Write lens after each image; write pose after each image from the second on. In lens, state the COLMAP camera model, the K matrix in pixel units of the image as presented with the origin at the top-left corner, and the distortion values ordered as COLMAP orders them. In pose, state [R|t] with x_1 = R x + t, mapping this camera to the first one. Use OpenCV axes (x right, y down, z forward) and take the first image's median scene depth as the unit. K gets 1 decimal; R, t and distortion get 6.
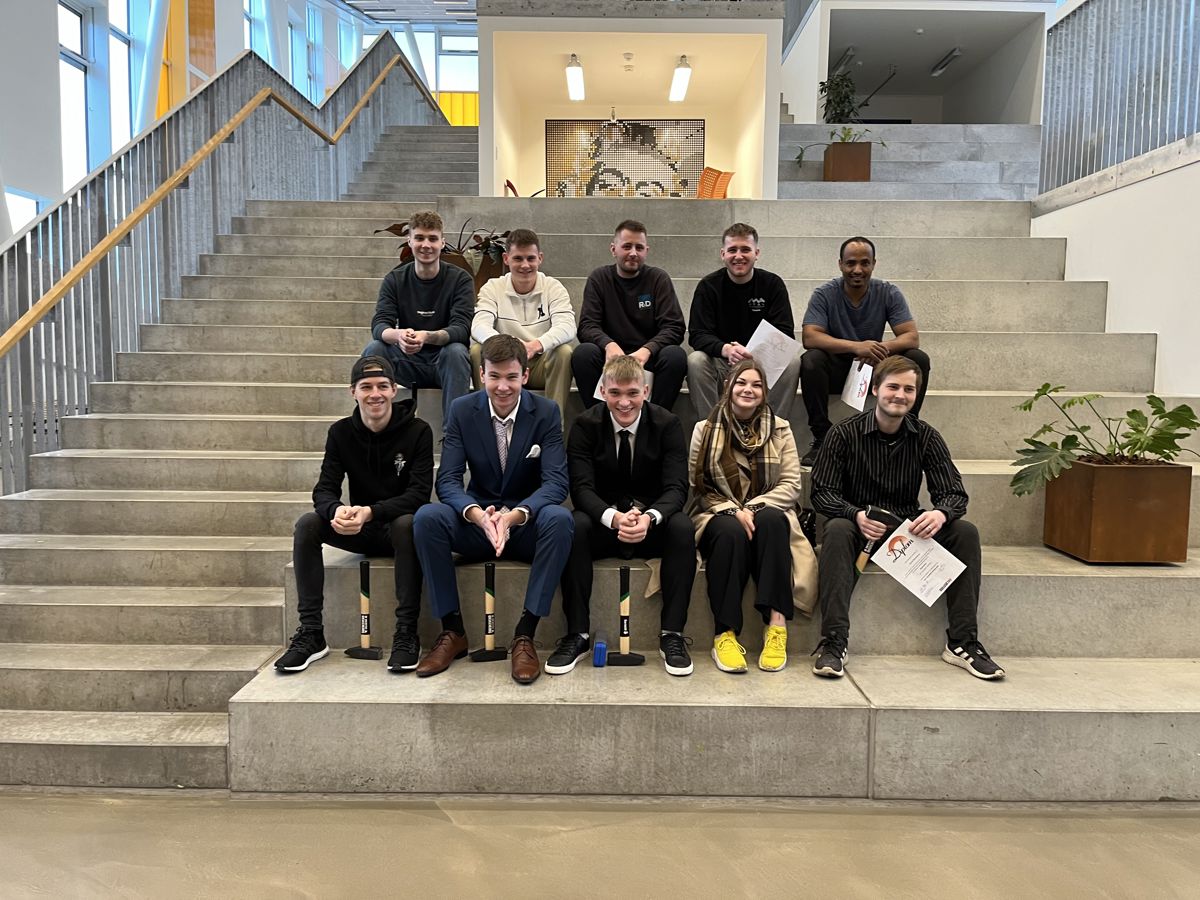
lens RADIAL K [[896.4, 0, 609.1], [0, 896.4, 457.8], [0, 0, 1]] dist [0.049812, -0.064114]
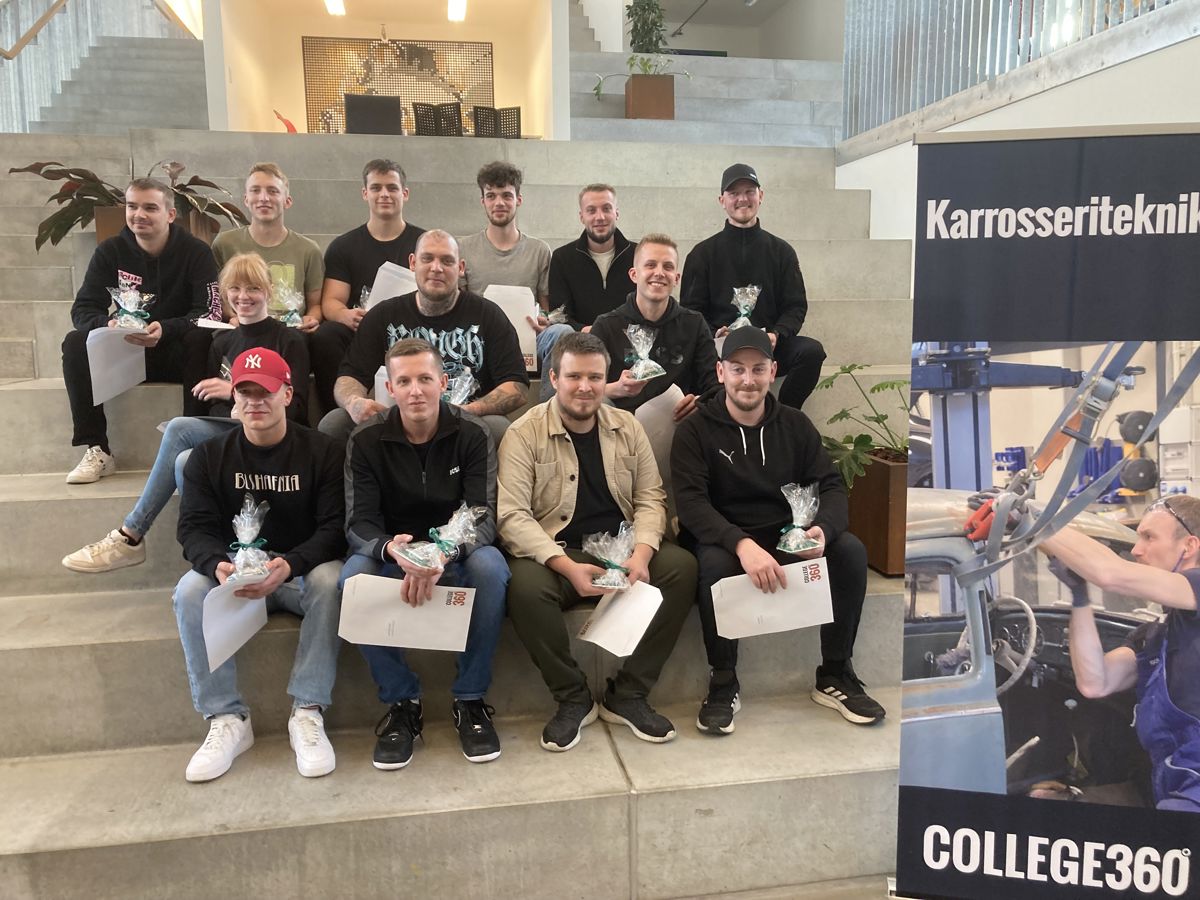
lens RADIAL K [[968.9, 0, 612.9], [0, 968.9, 443.6], [0, 0, 1]] dist [0.017952, -0.011330]
pose [[0.982870, -0.039808, 0.179947, 0.079071], [0.034078, 0.998812, 0.034827, -0.037869], [-0.181120, -0.028098, 0.983060, 0.098497]]
